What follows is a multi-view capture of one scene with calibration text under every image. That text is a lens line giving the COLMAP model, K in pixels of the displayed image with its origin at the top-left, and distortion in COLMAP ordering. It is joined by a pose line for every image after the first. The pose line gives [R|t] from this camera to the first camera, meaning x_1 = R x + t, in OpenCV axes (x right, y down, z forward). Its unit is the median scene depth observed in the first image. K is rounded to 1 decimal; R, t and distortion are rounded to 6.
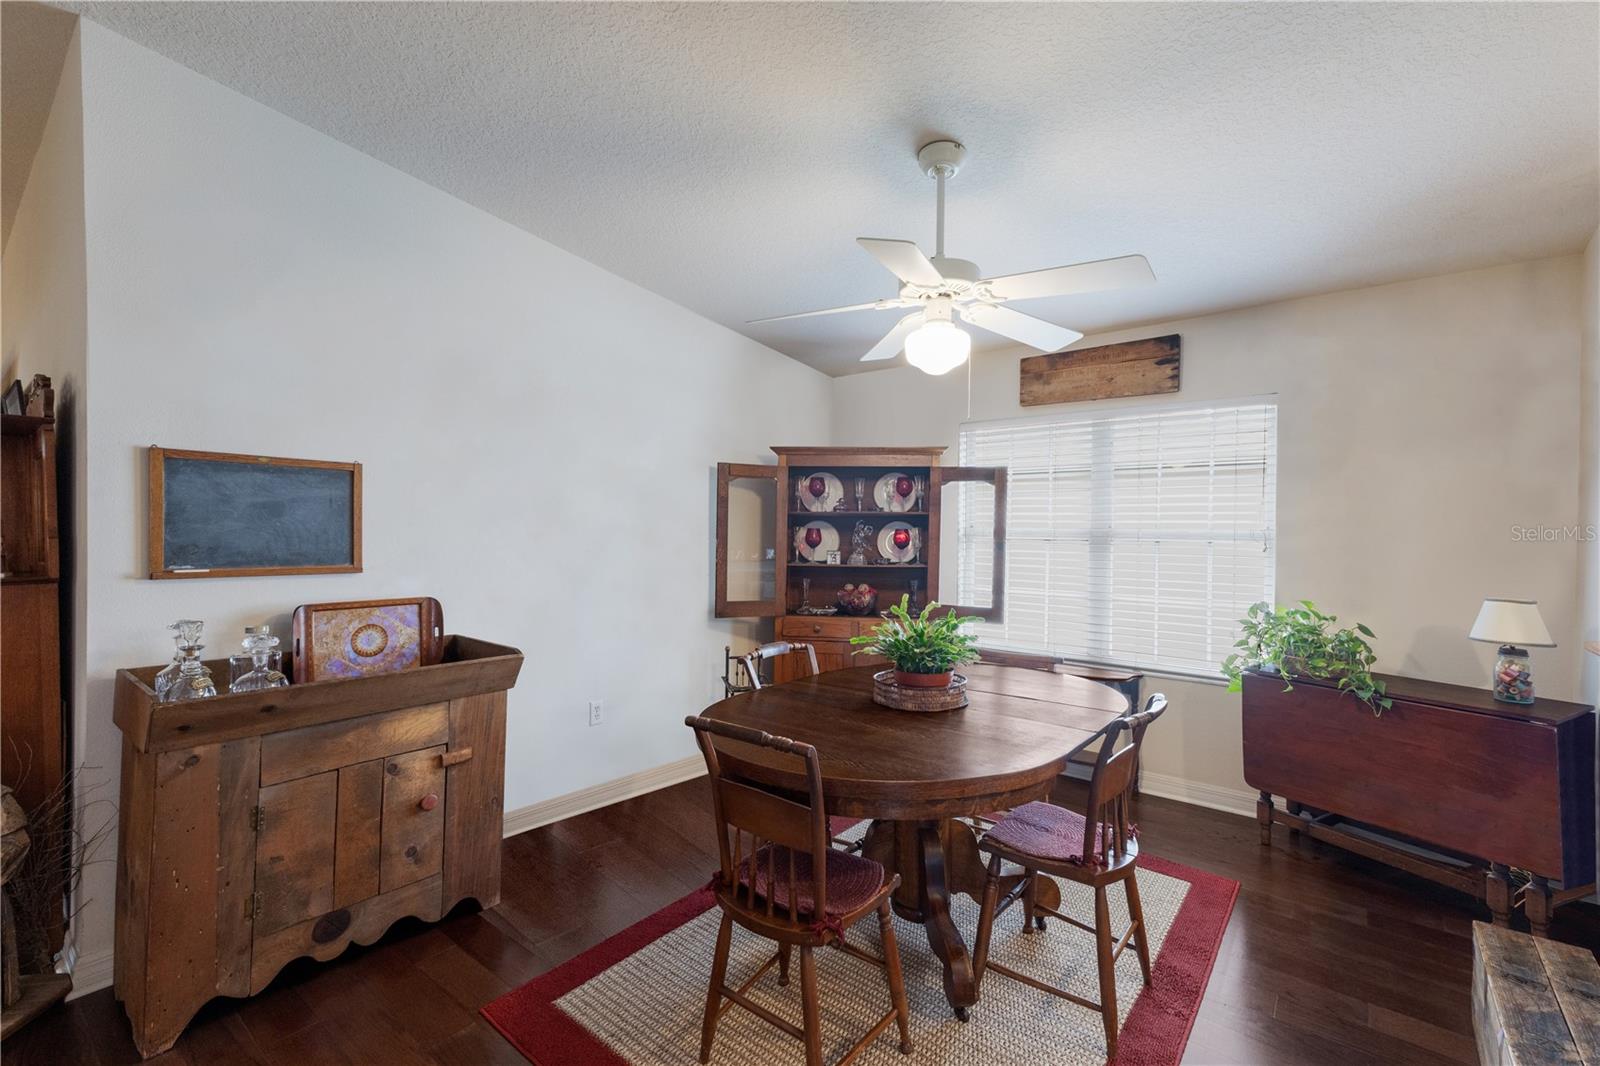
lens RADIAL K [[690.0, 0, 811.7], [0, 690.0, 535.9], [0, 0, 1]] dist [0.021703, -0.003092]
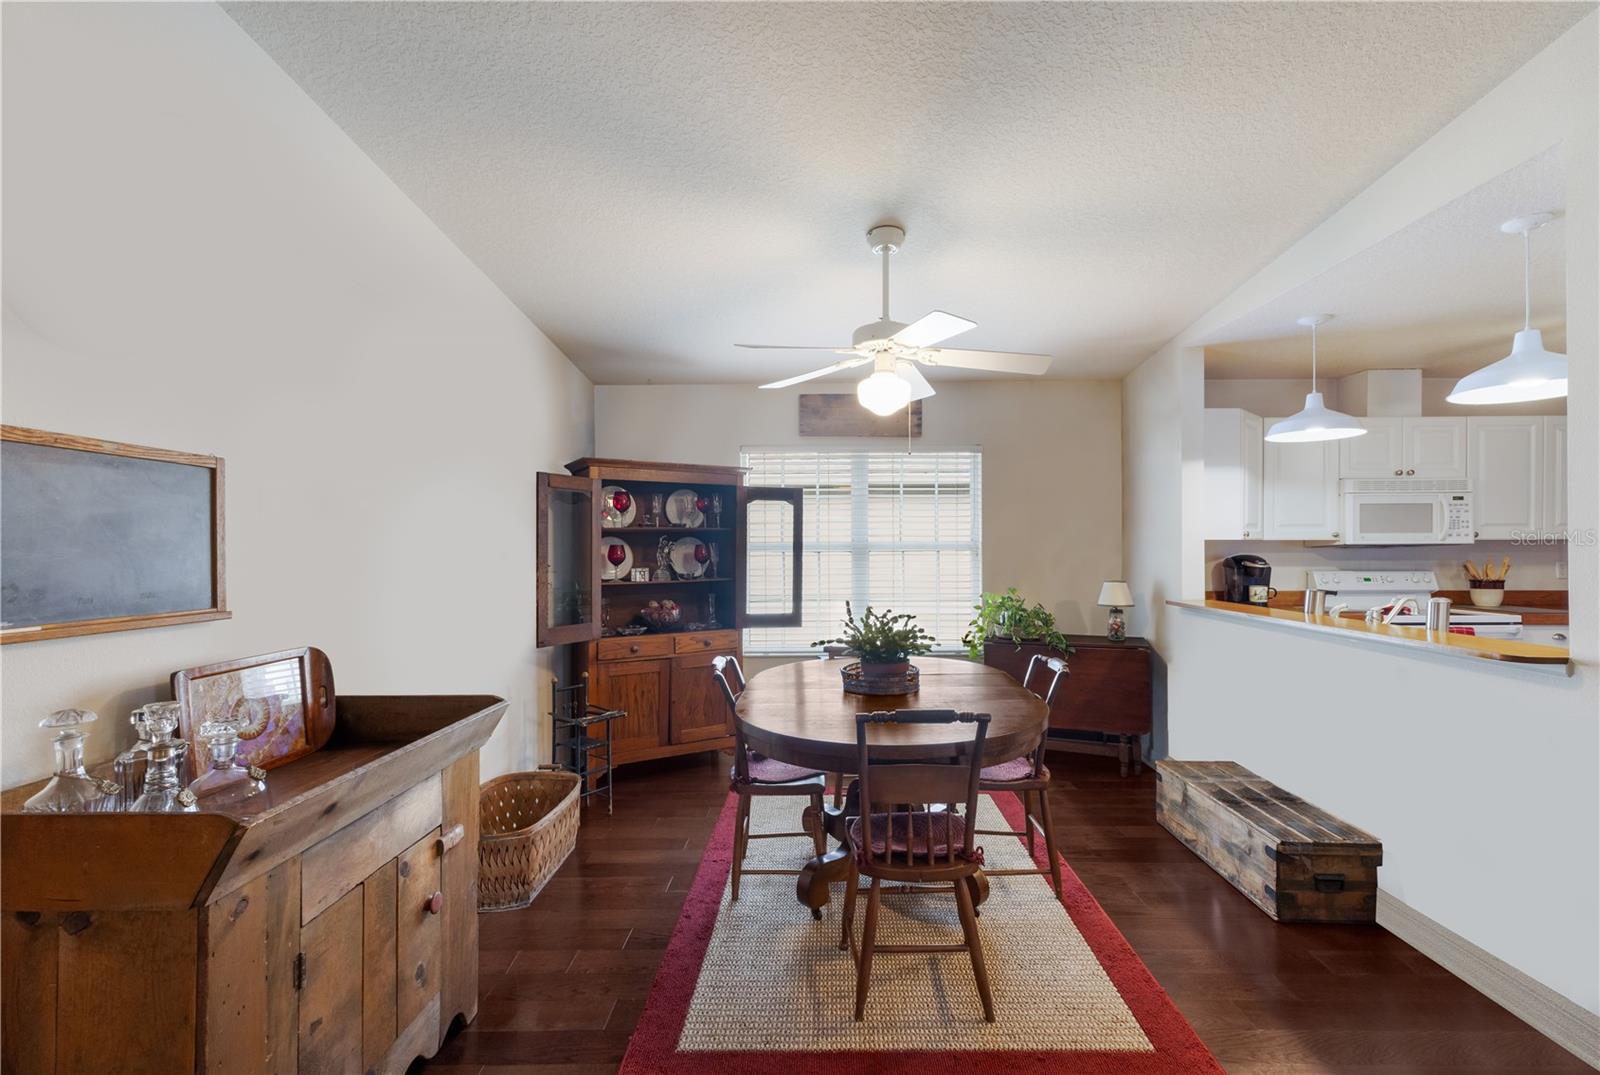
lens RADIAL K [[701.4, 0, 822.4], [0, 701.4, 546.8], [0, 0, 1]] dist [0.019271, -0.002467]
pose [[0.790448, -0.016199, 0.612315, -0.606539], [0.019047, 0.999817, 0.001862, -0.007461], [-0.612233, 0.010191, 0.790612, 0.090523]]
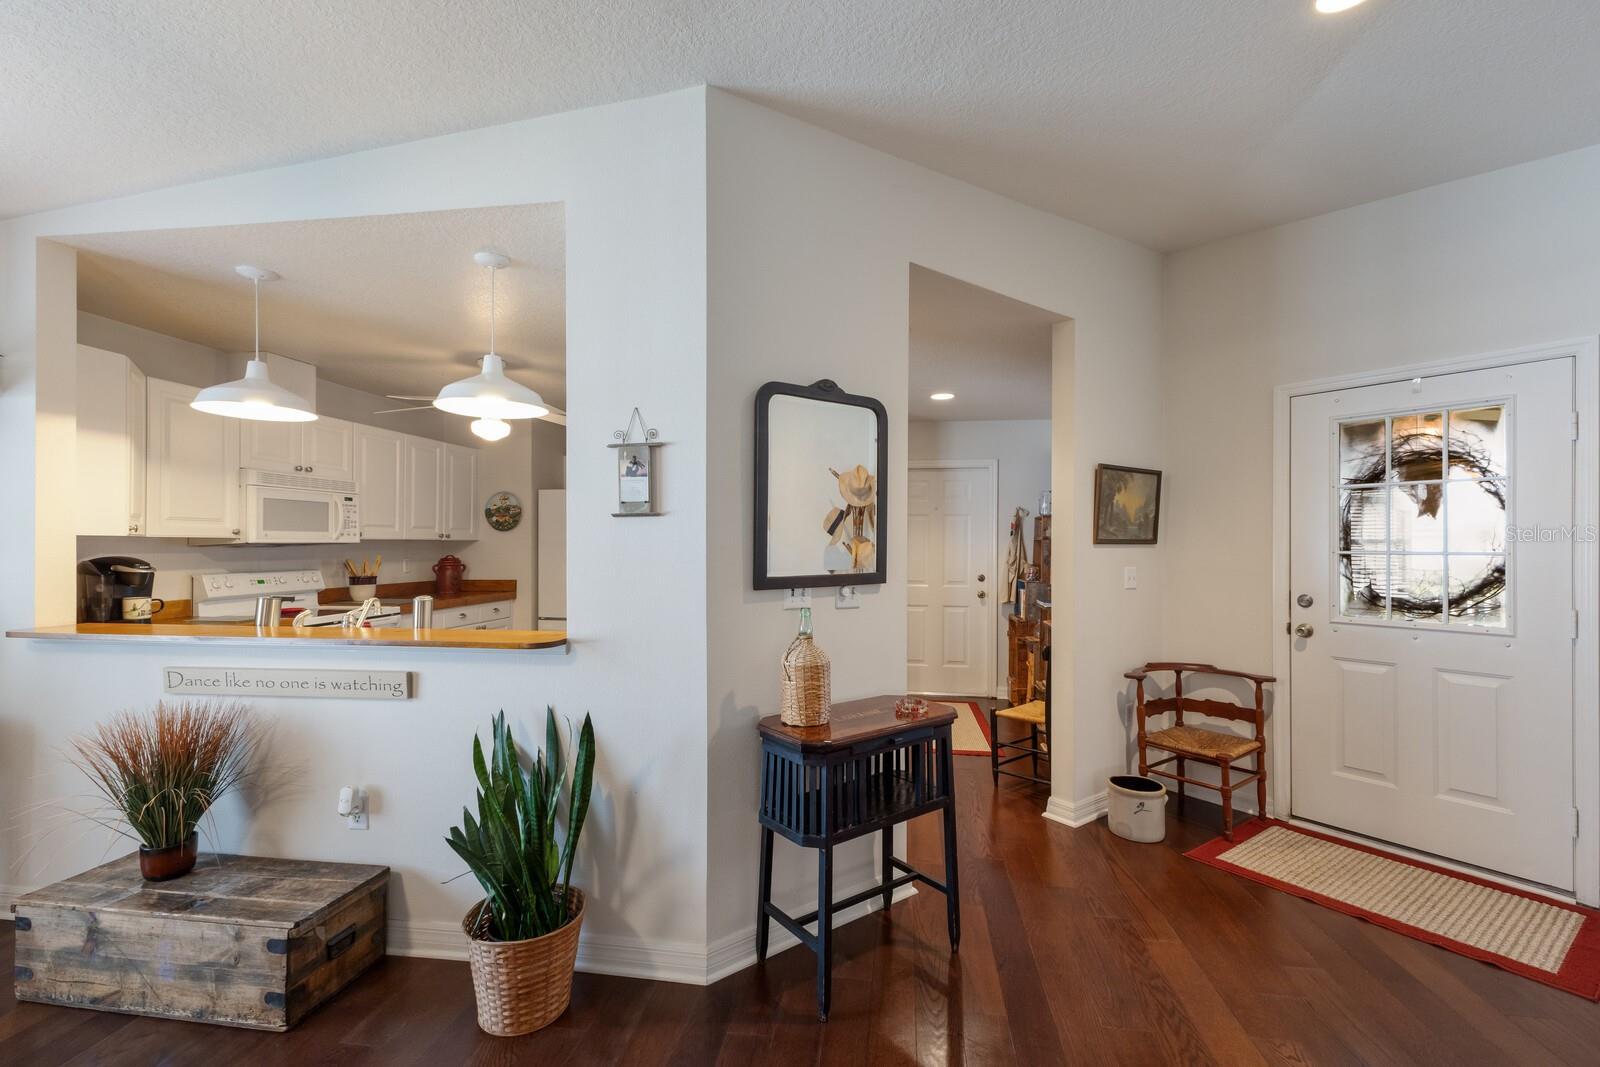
lens RADIAL K [[690.0, 0, 796.9], [0, 690.0, 544.5], [0, 0, 1]] dist [0.021703, -0.003092]
pose [[-0.487277, -0.013770, 0.873139, -0.428784], [0.000172, 0.999874, 0.015865, -0.006314], [-0.873247, 0.007881, -0.487214, 0.372231]]
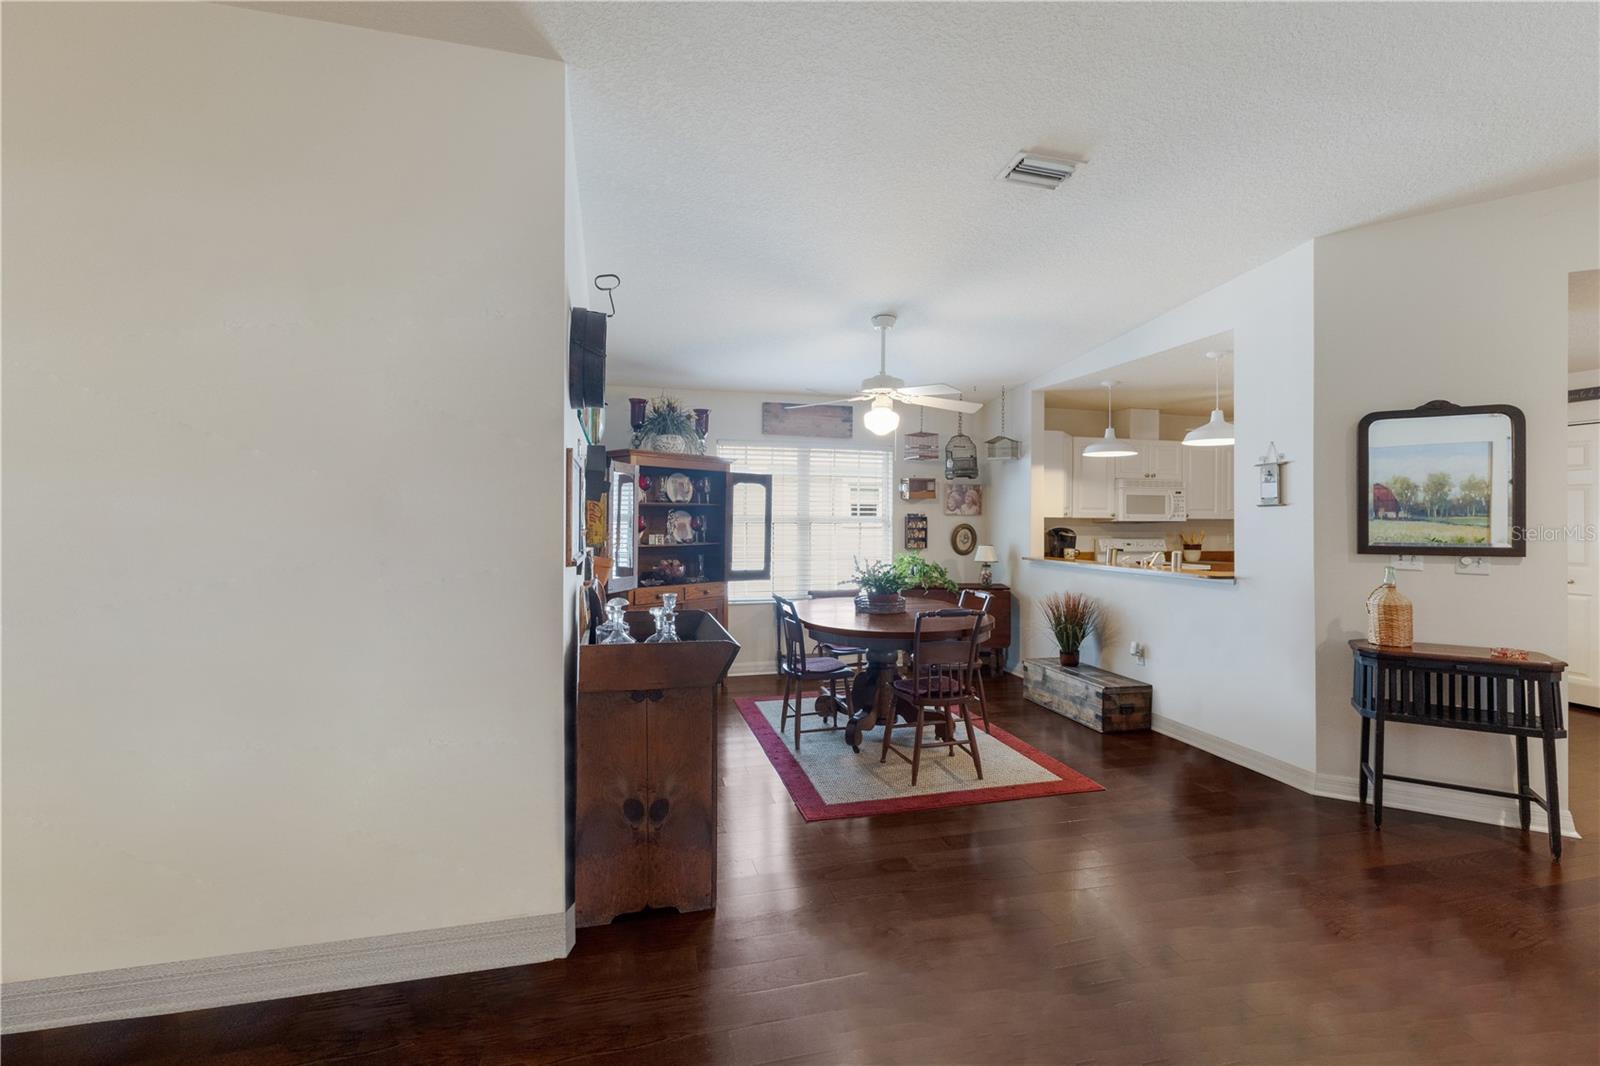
lens RADIAL K [[690.0, 0, 809.8], [0, 690.0, 513.4], [0, 0, 1]] dist [0.021703, -0.003092]
pose [[0.604815, -0.001481, 0.796365, -1.309616], [0.007606, 0.999963, -0.003917, -0.013756], [-0.796330, 0.008426, 0.604804, 0.023826]]
